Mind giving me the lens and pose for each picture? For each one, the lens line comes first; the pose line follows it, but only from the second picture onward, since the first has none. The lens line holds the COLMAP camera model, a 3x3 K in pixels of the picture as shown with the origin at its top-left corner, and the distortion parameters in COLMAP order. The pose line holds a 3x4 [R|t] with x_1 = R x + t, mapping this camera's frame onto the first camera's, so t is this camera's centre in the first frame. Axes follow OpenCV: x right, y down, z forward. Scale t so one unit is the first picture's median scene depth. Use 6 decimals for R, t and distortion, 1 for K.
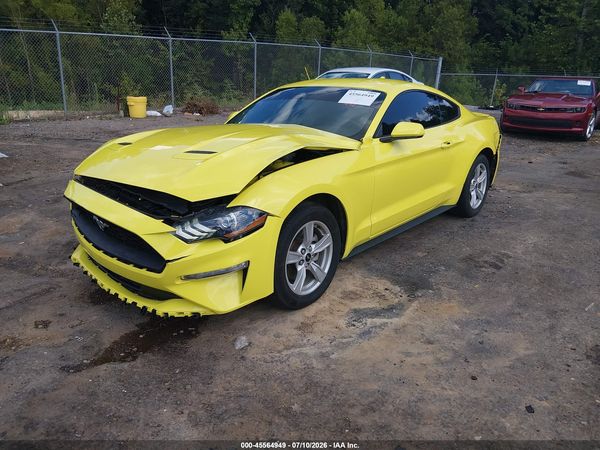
lens RADIAL K [[456.5, 0, 303.9], [0, 456.5, 231.2], [0, 0, 1]] dist [0.059101, -0.105149]
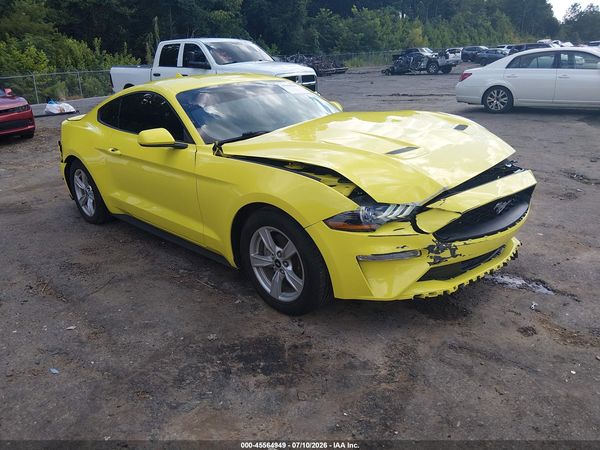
lens RADIAL K [[456.5, 0, 299.7], [0, 456.5, 222.3], [0, 0, 1]] dist [0.059101, -0.105149]
pose [[0.065653, -0.345102, 0.936266, -1.283935], [0.364938, 0.881592, 0.299360, -0.407689], [-0.928714, 0.322026, 0.183820, 1.084605]]
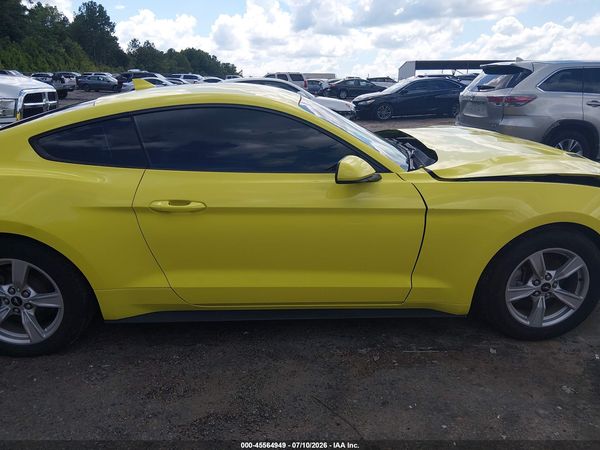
lens RADIAL K [[456.5, 0, 299.2], [0, 456.5, 218.8], [0, 0, 1]] dist [0.059101, -0.105149]
pose [[-0.700210, -0.224353, 0.677770, -0.684710], [0.209192, 0.843199, 0.495231, -0.697560], [-0.682602, 0.488549, -0.543483, 2.029722]]
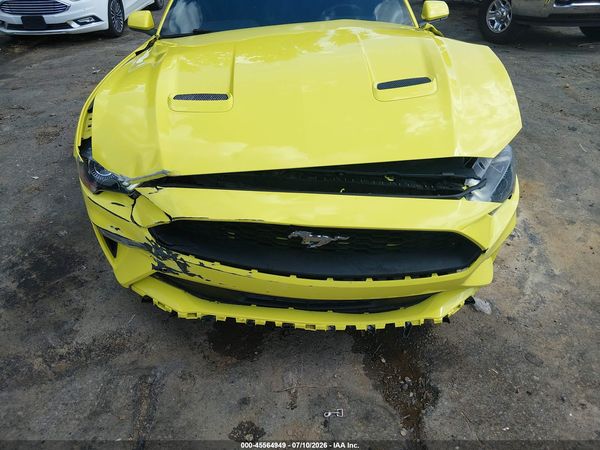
lens RADIAL K [[456.5, 0, 302.6], [0, 456.5, 228.6], [0, 0, 1]] dist [0.059101, -0.105149]
pose [[0.761110, -0.370096, 0.532673, -0.669941], [0.235142, 0.922809, 0.305175, -0.186852], [-0.604499, -0.107018, 0.789385, 0.472924]]
